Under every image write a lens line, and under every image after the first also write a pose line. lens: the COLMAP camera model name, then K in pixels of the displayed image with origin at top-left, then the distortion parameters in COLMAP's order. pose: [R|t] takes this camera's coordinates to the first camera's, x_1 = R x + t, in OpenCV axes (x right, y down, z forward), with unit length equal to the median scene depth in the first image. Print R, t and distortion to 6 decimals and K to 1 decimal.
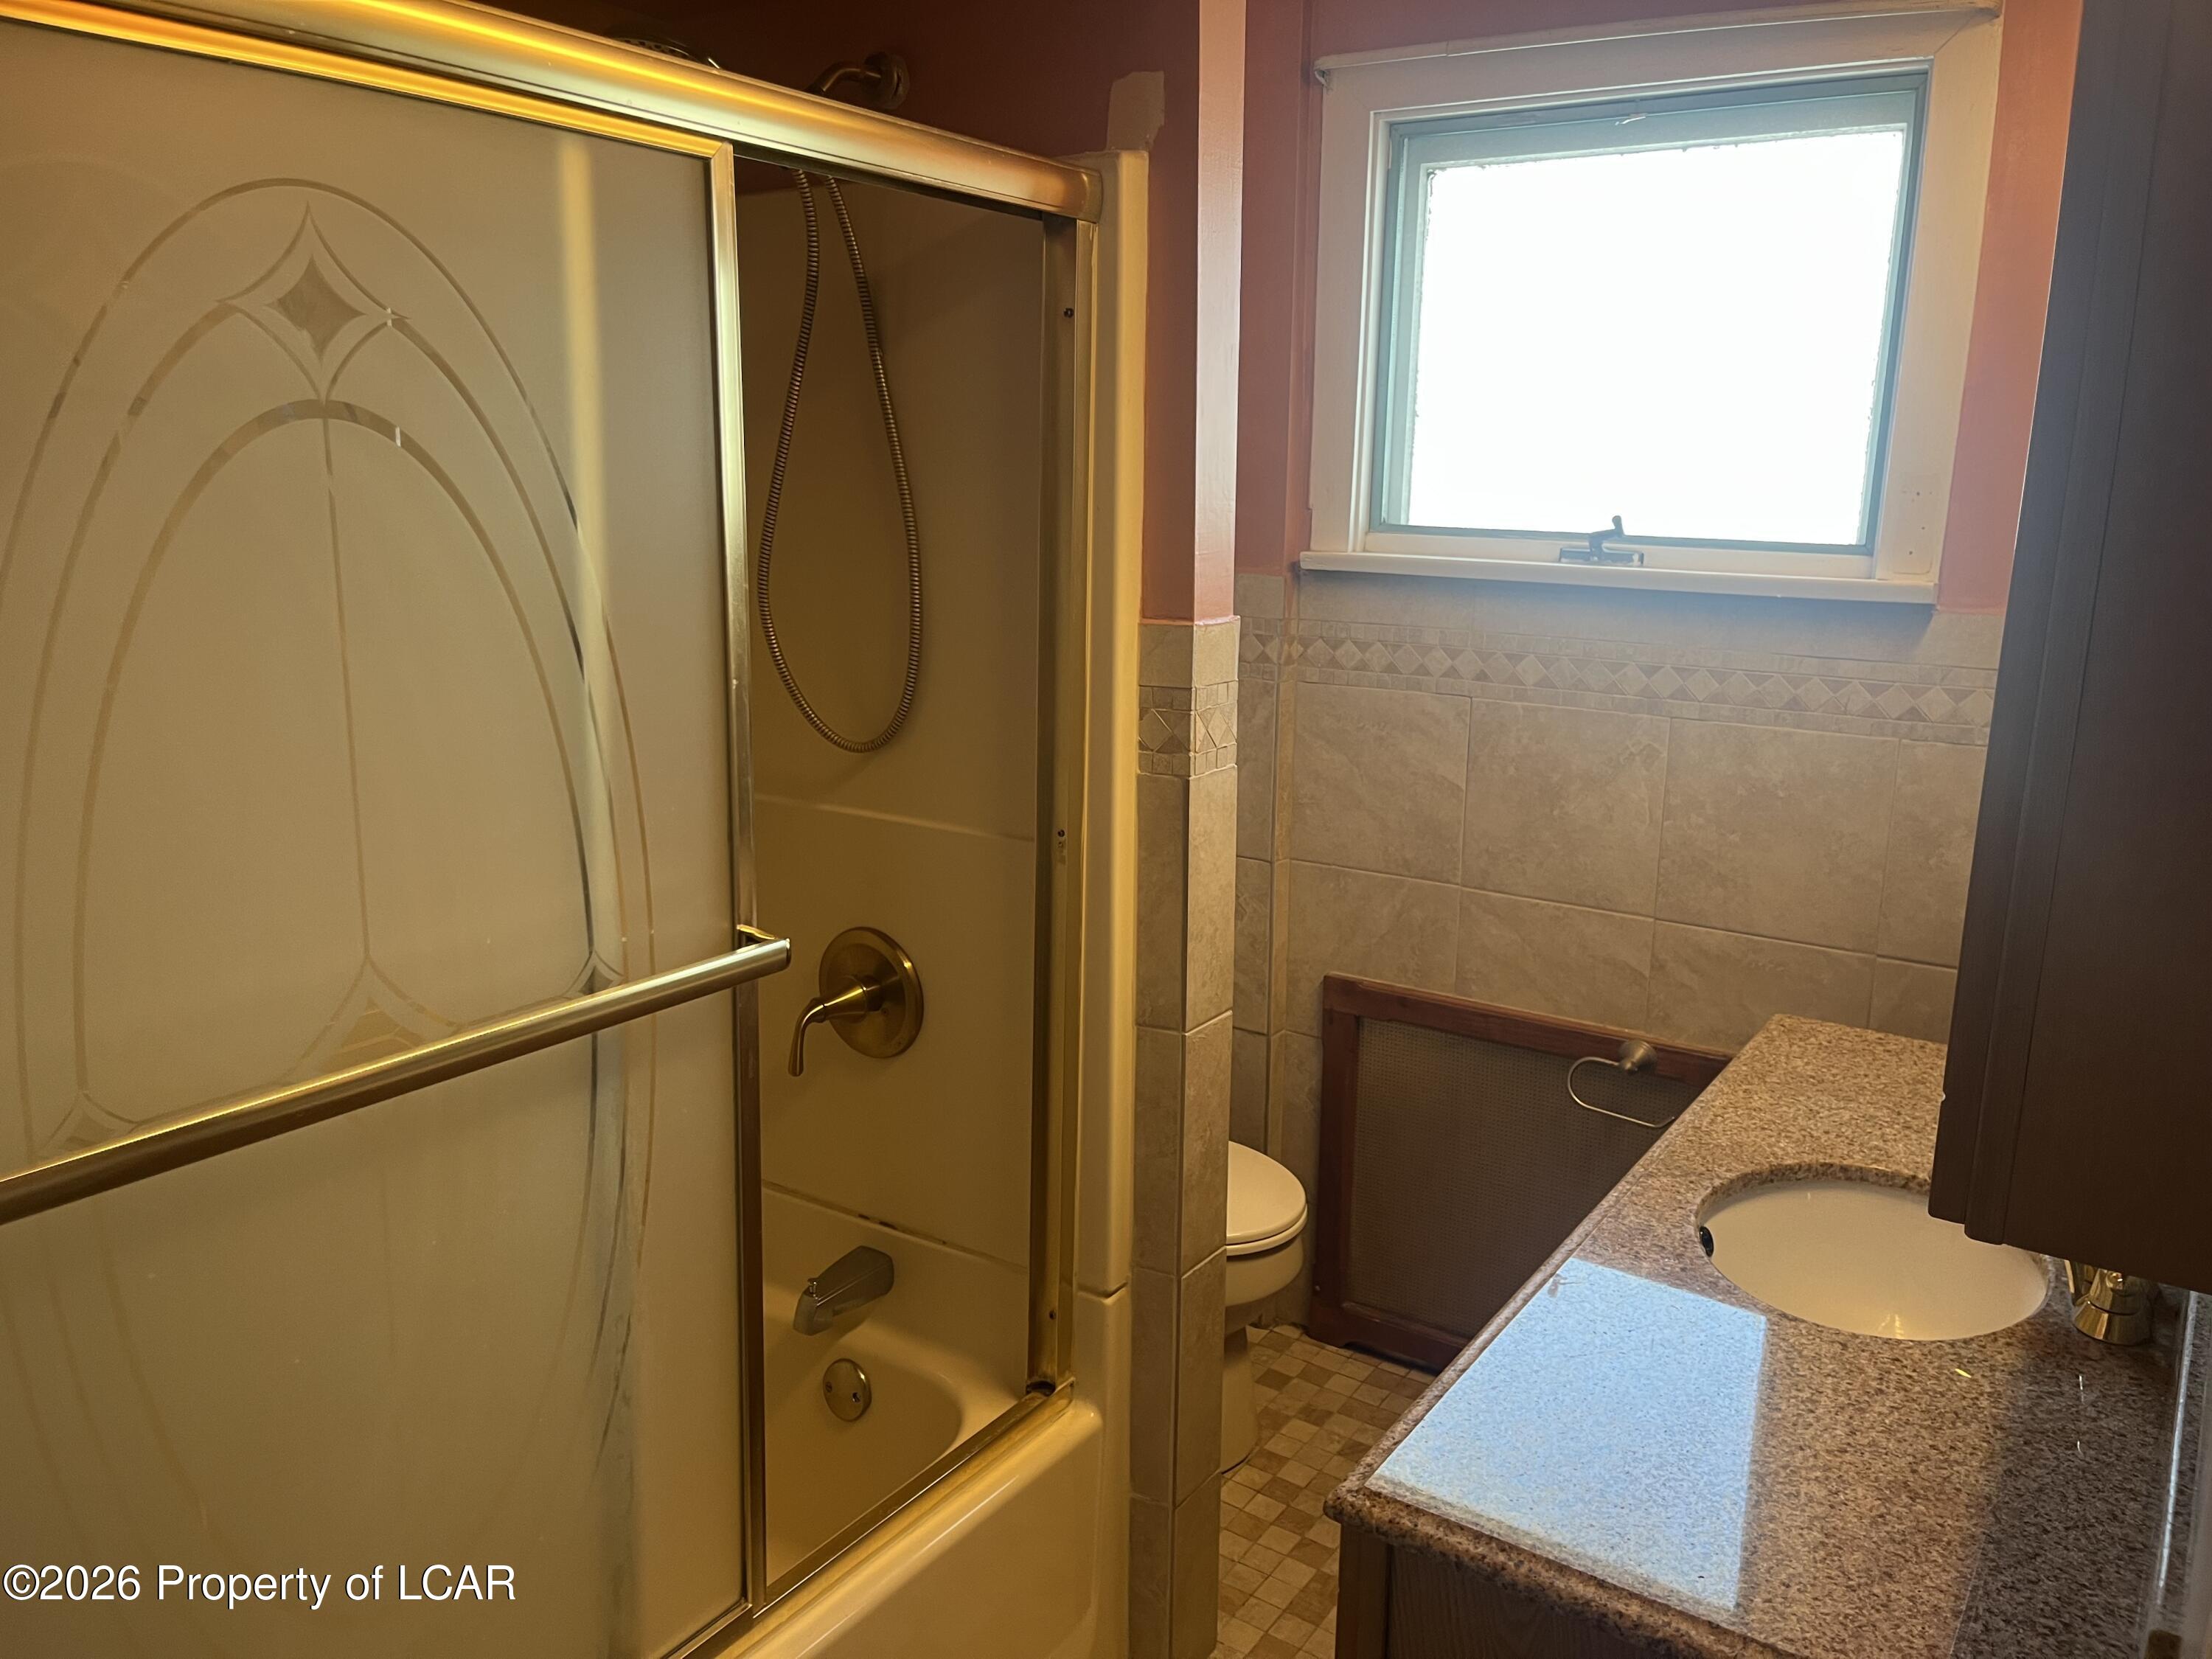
lens RADIAL K [[1714.8, 0, 1119.2], [0, 1714.8, 821.6], [0, 0, 1]] dist [0.074198, -0.129626]
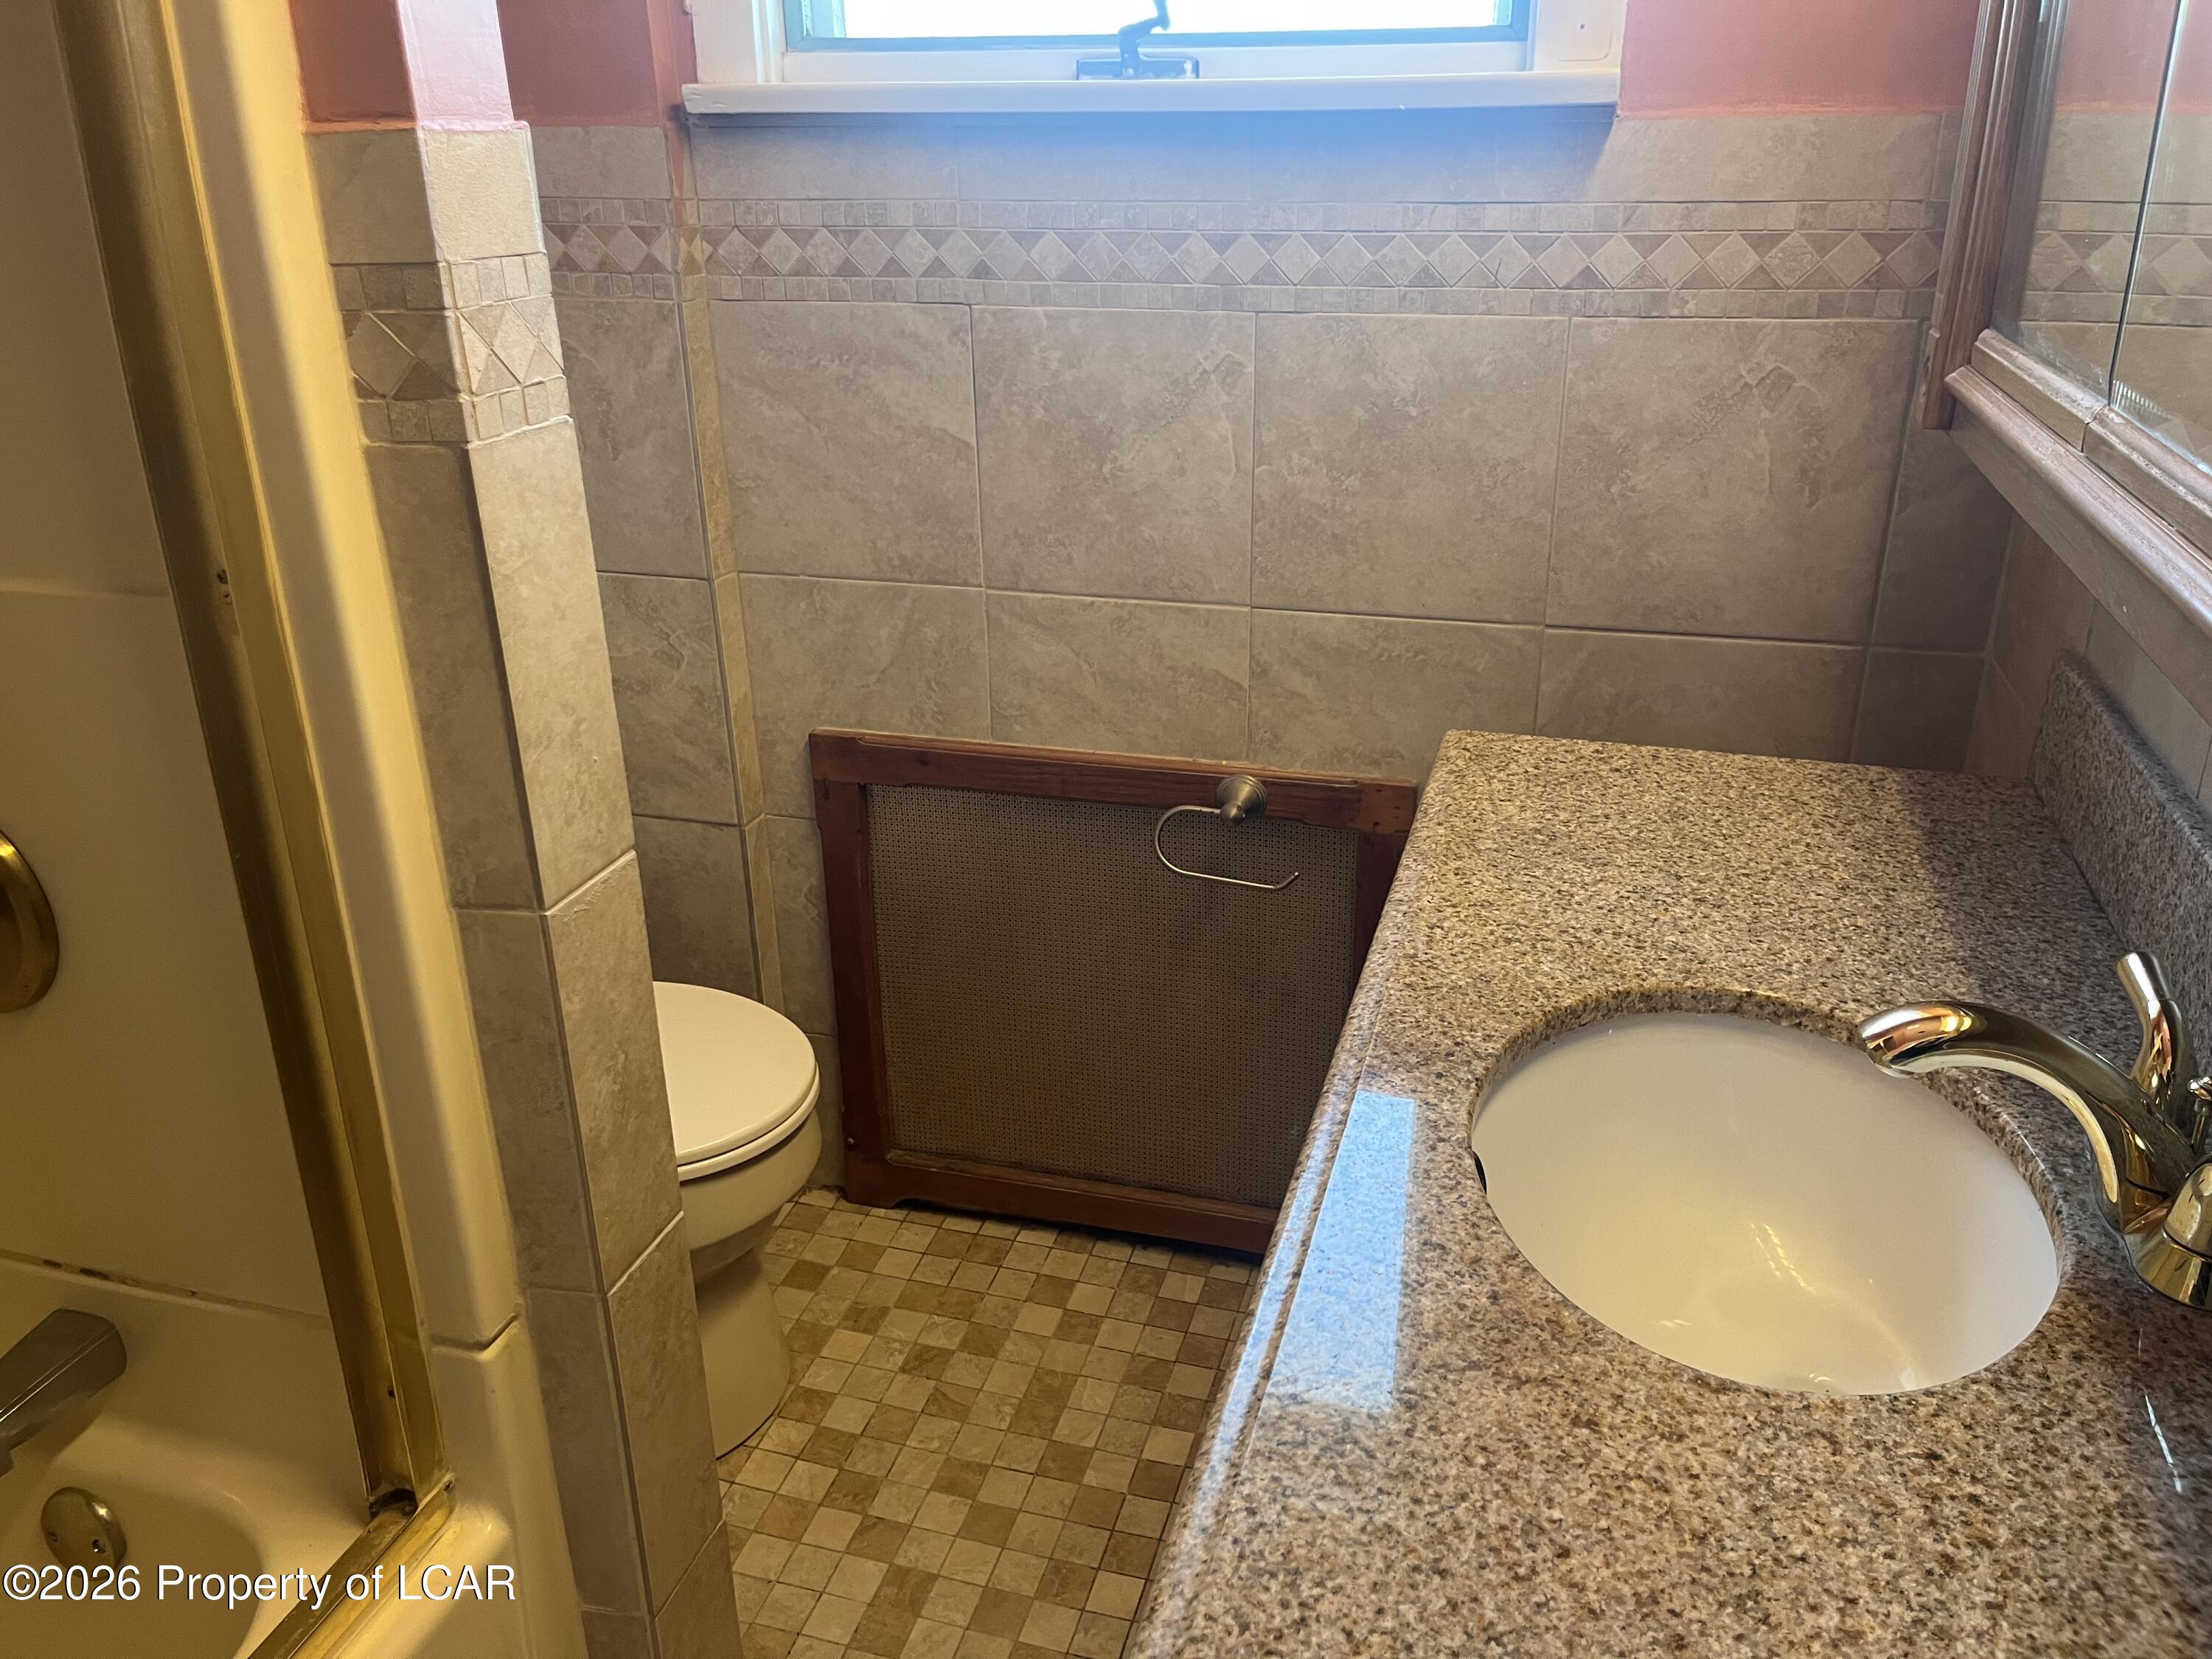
lens RADIAL K [[1714.8, 0, 1119.2], [0, 1714.8, 821.6], [0, 0, 1]] dist [0.074198, -0.129626]
pose [[0.955253, -0.138831, 0.261185, 0.058092], [0.090677, 0.977941, 0.188174, 0.003961], [-0.281547, -0.156071, 0.946770, 0.325095]]
